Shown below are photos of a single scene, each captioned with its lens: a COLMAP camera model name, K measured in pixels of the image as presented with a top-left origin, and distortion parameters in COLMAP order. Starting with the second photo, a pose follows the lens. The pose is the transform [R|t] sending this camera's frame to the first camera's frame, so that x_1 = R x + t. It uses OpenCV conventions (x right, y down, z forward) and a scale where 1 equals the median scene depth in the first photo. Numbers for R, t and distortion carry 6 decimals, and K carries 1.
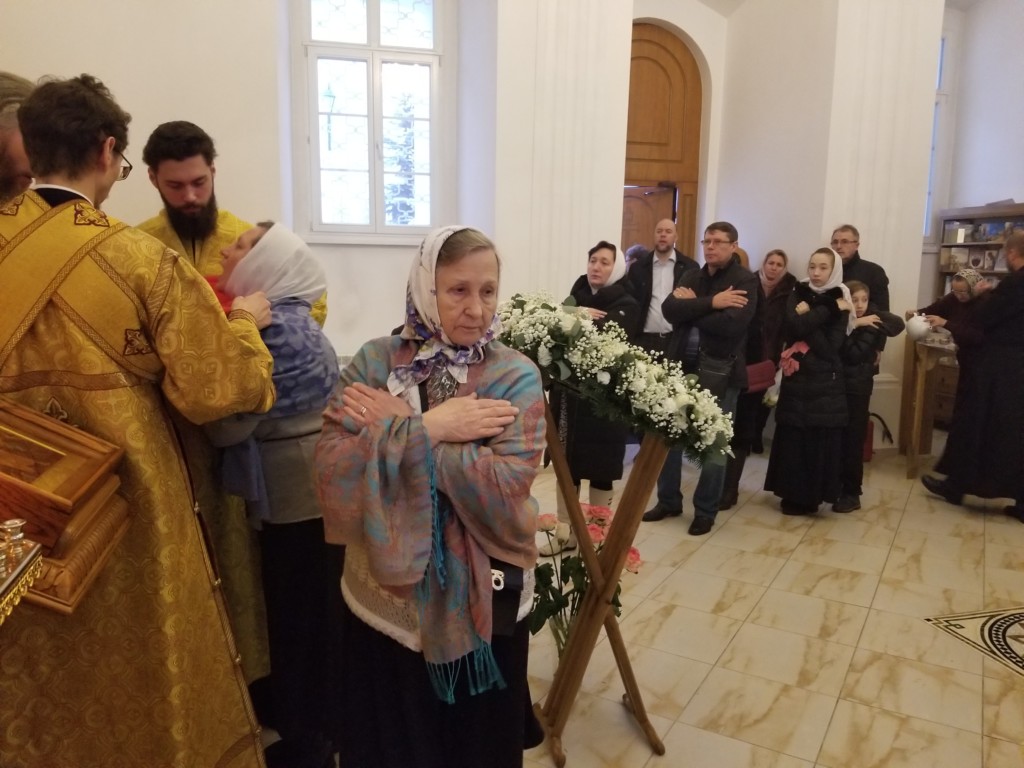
lens RADIAL K [[779.2, 0, 512.0], [0, 779.2, 384.0], [0, 0, 1]] dist [0.057936, -0.005786]
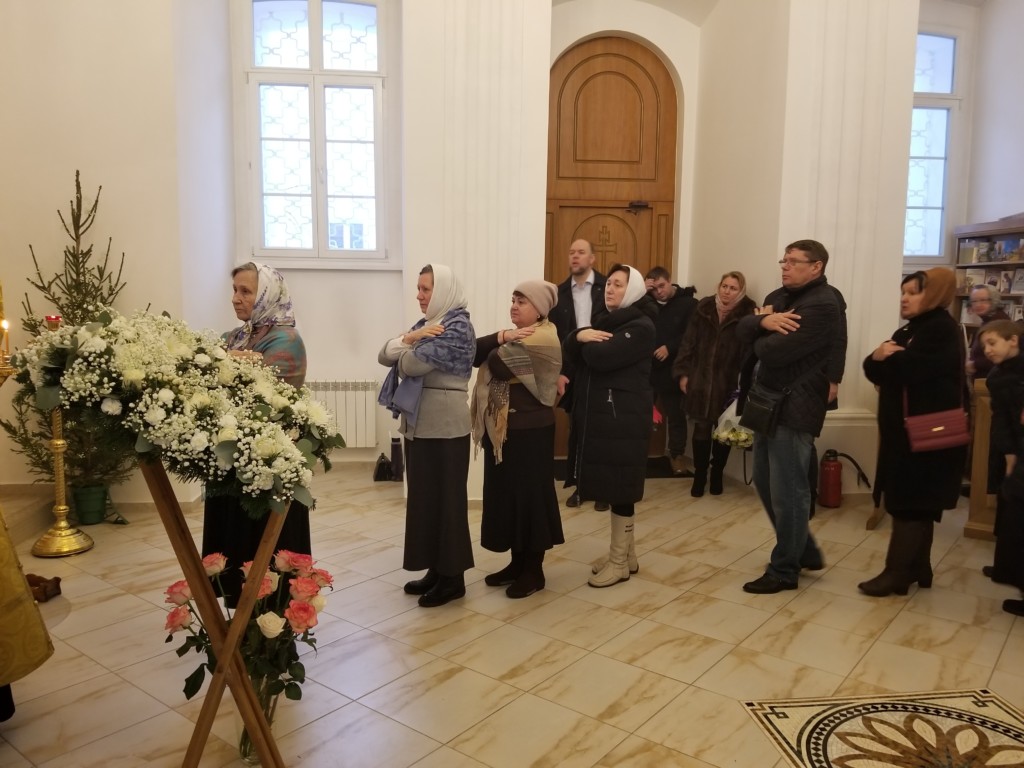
lens RADIAL K [[769.9, 0, 512.0], [0, 769.9, 384.0], [0, 0, 1]] dist [0.064250, 0.004599]
pose [[0.988651, 0.016963, -0.149270, 0.218525], [-0.020674, 0.999514, -0.023341, -0.013168], [0.148802, 0.026162, 0.988521, 0.066391]]
